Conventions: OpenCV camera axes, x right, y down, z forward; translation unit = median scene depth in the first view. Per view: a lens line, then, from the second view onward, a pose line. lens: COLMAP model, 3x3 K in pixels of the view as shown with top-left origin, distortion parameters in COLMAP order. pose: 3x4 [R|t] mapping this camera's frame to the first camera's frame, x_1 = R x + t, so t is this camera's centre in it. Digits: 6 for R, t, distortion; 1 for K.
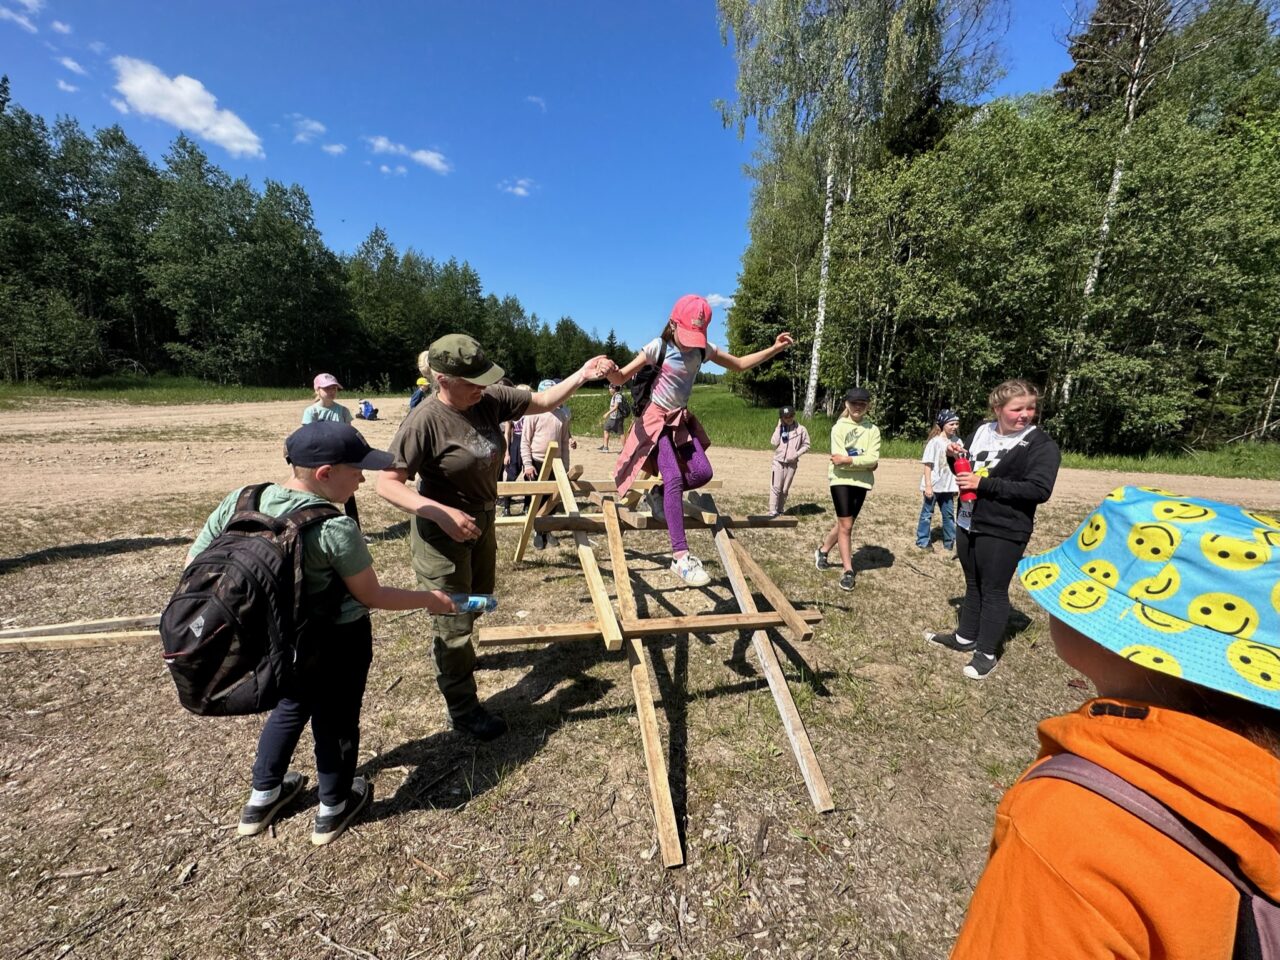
lens RADIAL K [[513.3, 0, 639.6], [0, 513.3, 475.7], [0, 0, 1]] dist [-0.003443, 0.000999]
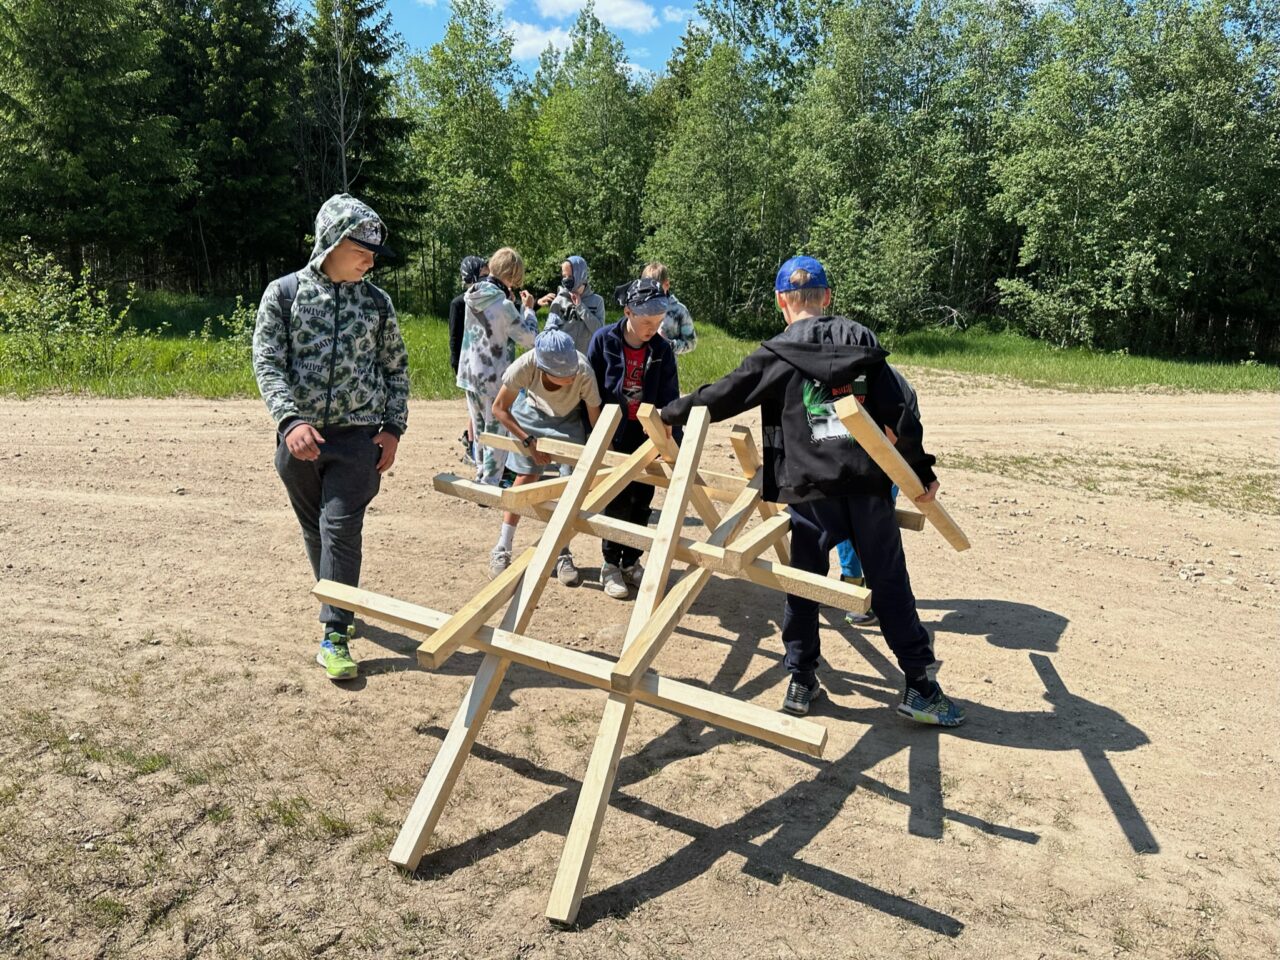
lens RADIAL K [[903.1, 0, 631.4], [0, 903.1, 481.5], [0, 0, 1]] dist [0.024596, -0.029857]
pose [[0.518948, 0.155263, -0.840587, -0.343131], [-0.180893, 0.981042, 0.069529, -0.023743], [0.835446, 0.115974, 0.537196, 0.101633]]
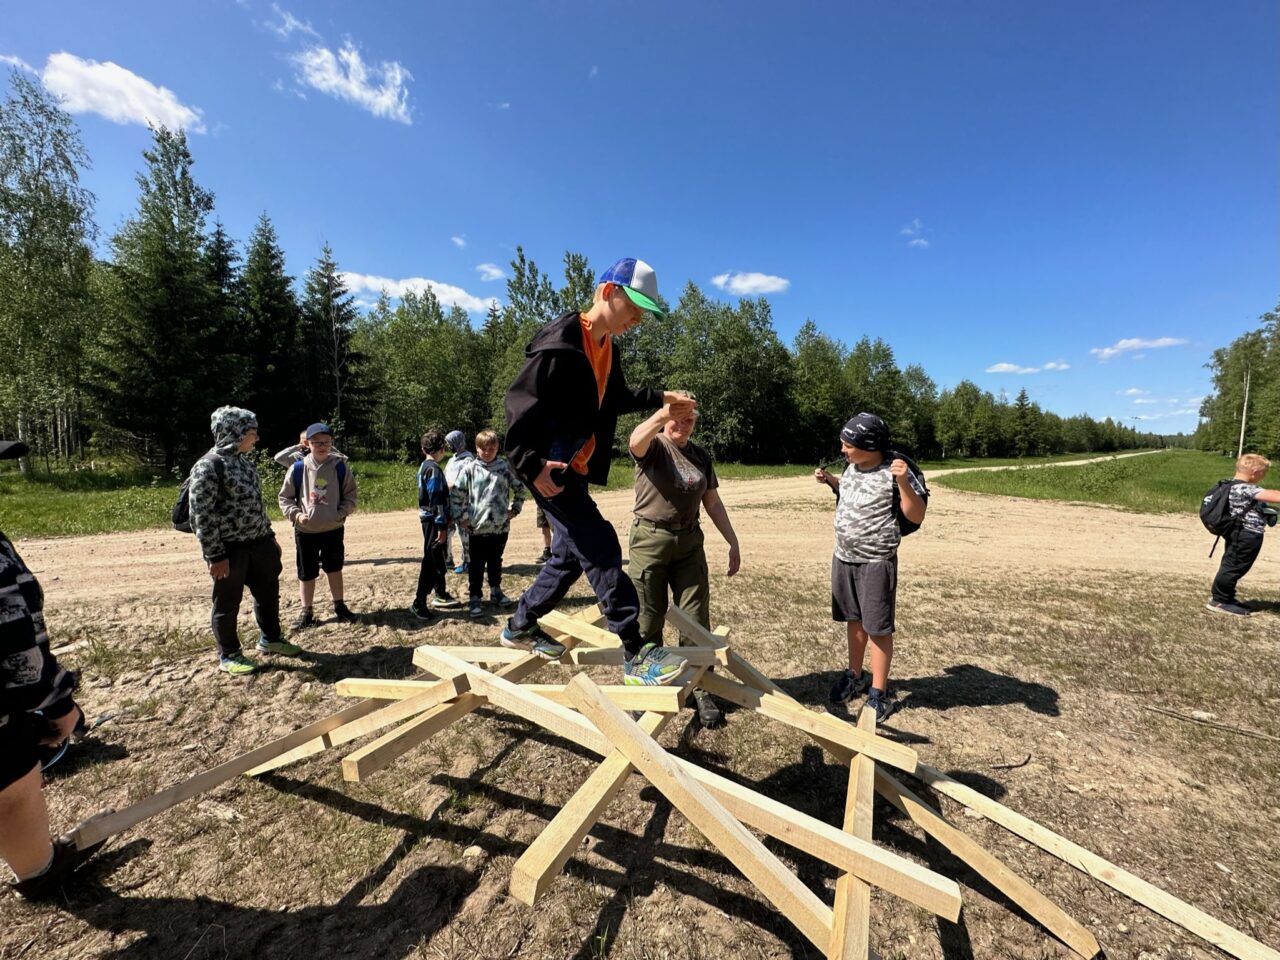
lens RADIAL K [[513.3, 0, 639.7], [0, 513.3, 482.9], [0, 0, 1]] dist [-0.003443, 0.000999]
pose [[0.798906, 0.008852, -0.601391, -0.342993], [-0.083608, 0.991818, -0.096468, 0.017336], [0.595616, 0.127350, 0.793110, -0.174119]]
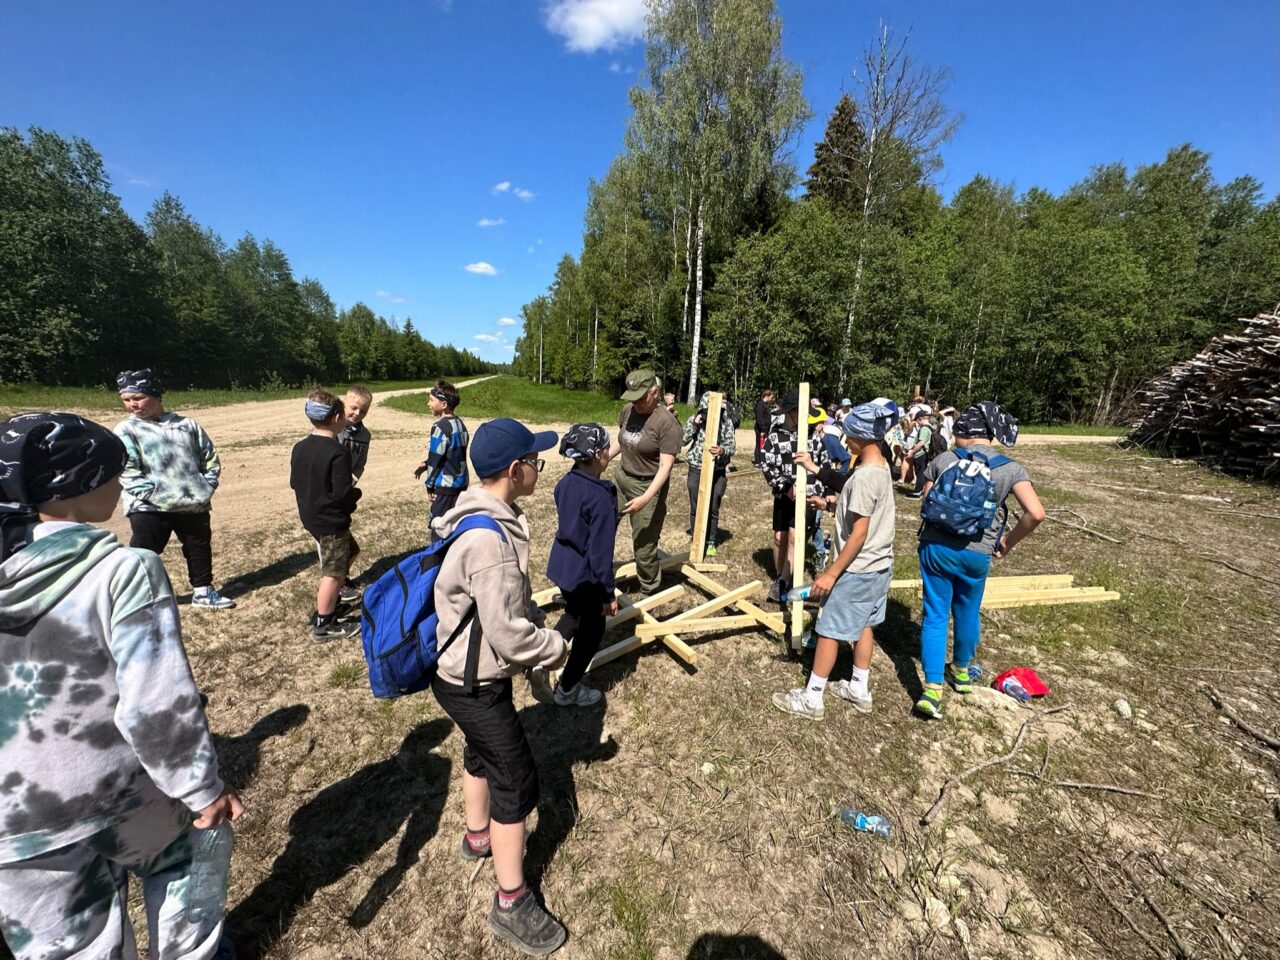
lens RADIAL K [[513.3, 0, 639.3], [0, 513.3, 475.0], [0, 0, 1]] dist [-0.003443, 0.000999]
pose [[0.912637, -0.079361, 0.400993, -0.467756], [0.071923, 0.996844, 0.033592, 0.013180], [-0.402393, -0.001817, 0.915465, -0.236095]]
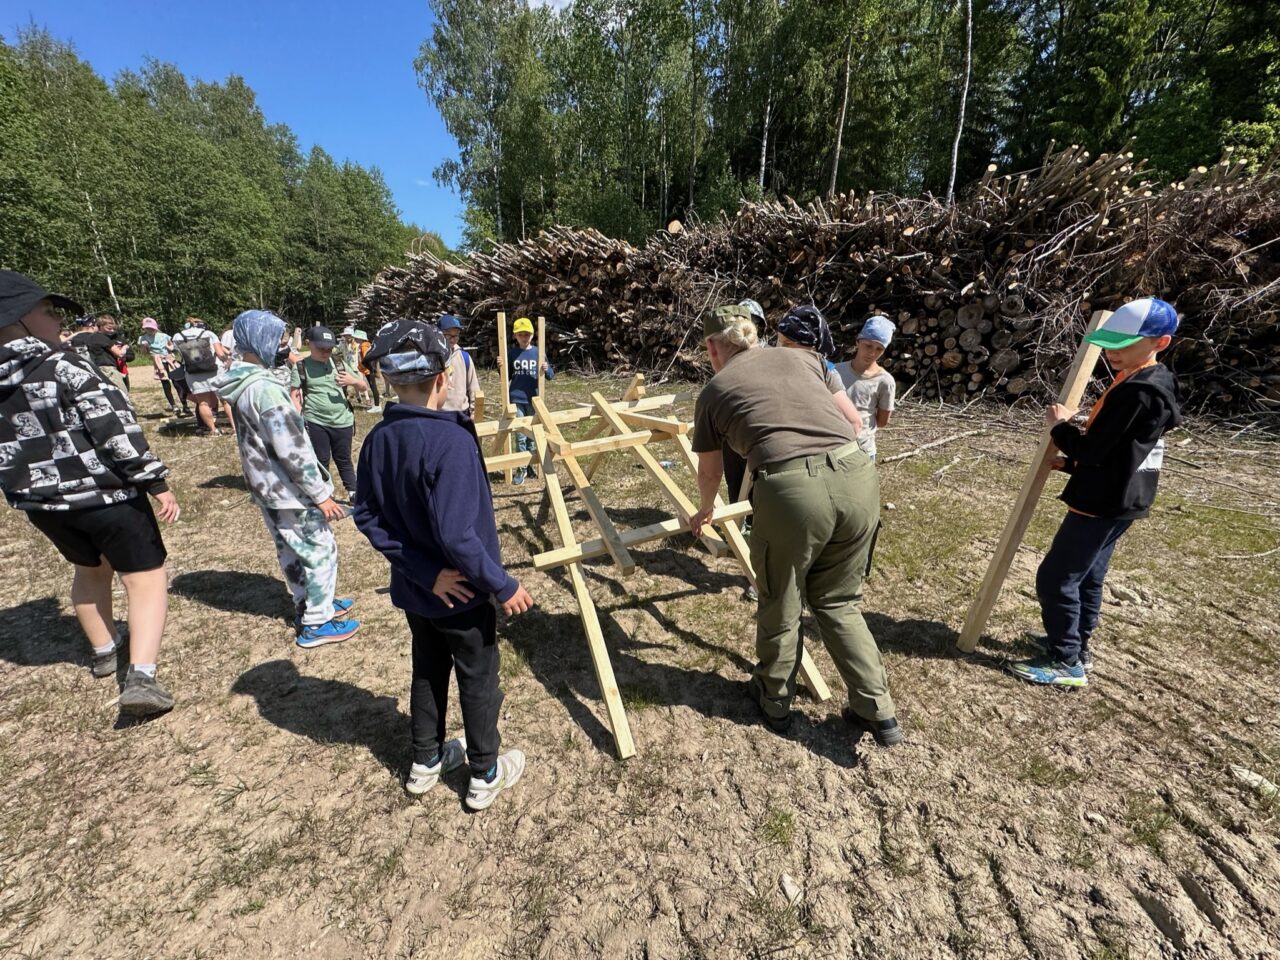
lens RADIAL K [[513.3, 0, 640.6], [0, 513.3, 475.9], [0, 0, 1]] dist [-0.003443, 0.000999]
pose [[-0.265257, -0.315920, 0.910952, -0.576150], [0.156175, 0.918242, 0.363924, -0.016194], [-0.951445, 0.238801, -0.194231, -0.051032]]
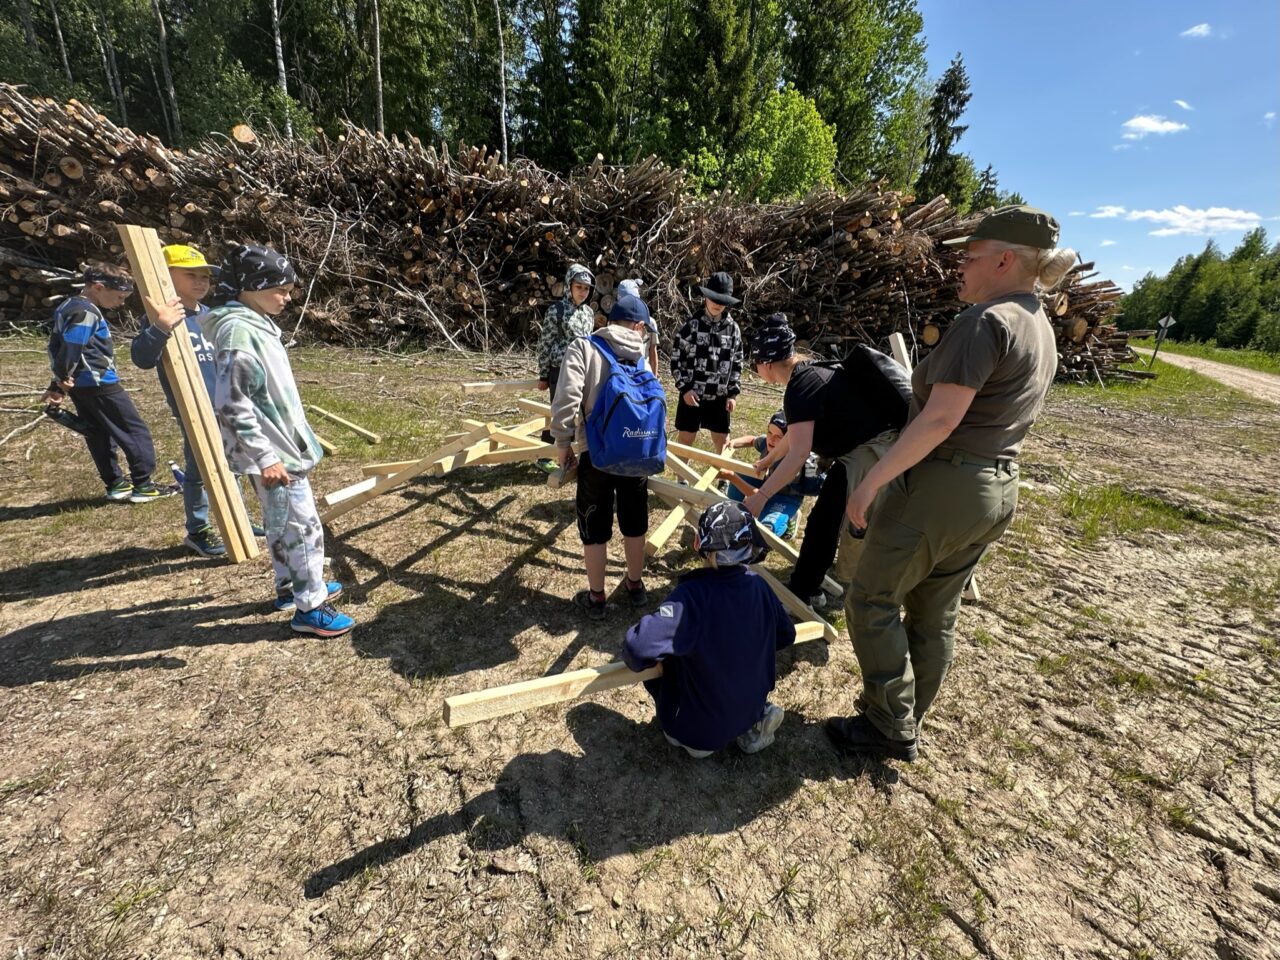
lens RADIAL K [[513.3, 0, 639.2], [0, 513.3, 476.1], [0, 0, 1]] dist [-0.003443, 0.000999]
pose [[-0.877964, -0.250210, 0.408136, -0.488402], [-0.018447, 0.869592, 0.493426, -0.029558], [-0.478372, 0.425681, -0.768086, 0.054562]]
